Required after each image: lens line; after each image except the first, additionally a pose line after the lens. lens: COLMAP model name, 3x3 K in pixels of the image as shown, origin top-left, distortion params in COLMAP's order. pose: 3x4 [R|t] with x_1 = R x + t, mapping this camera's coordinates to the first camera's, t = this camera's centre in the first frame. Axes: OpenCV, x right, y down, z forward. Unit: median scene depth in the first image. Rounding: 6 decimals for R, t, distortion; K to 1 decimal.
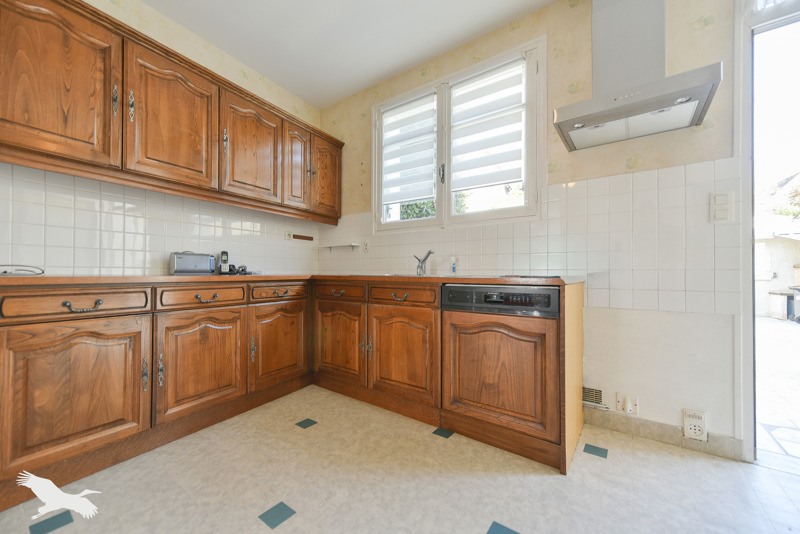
lens RADIAL K [[316.1, 0, 400.0], [0, 316.1, 267.0], [0, 0, 1]] dist [-0.000972, -0.000252]
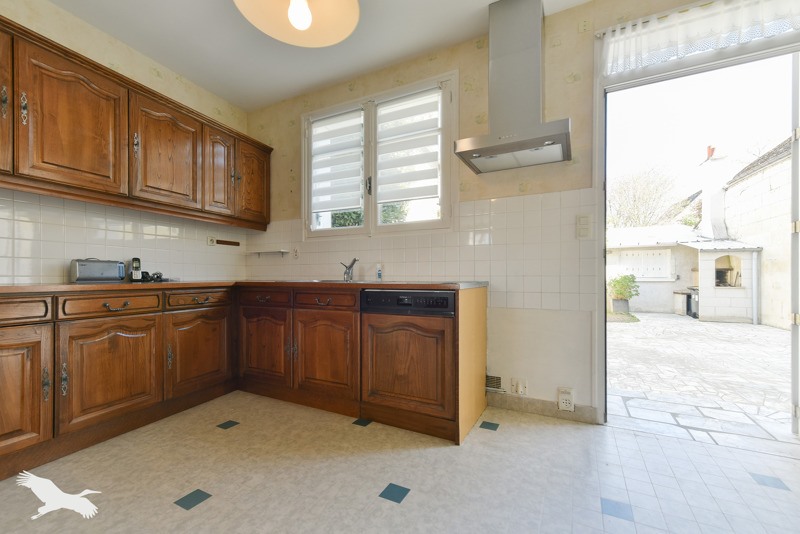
lens RADIAL K [[308.3, 0, 397.7], [0, 308.3, 275.9], [0, 0, 1]] dist [0.000085, -0.000326]
pose [[0.980697, -0.001382, 0.195529, 0.050016], [-0.001055, 0.999923, 0.012359, -0.007746], [-0.195531, -0.012326, 0.980620, -0.091318]]
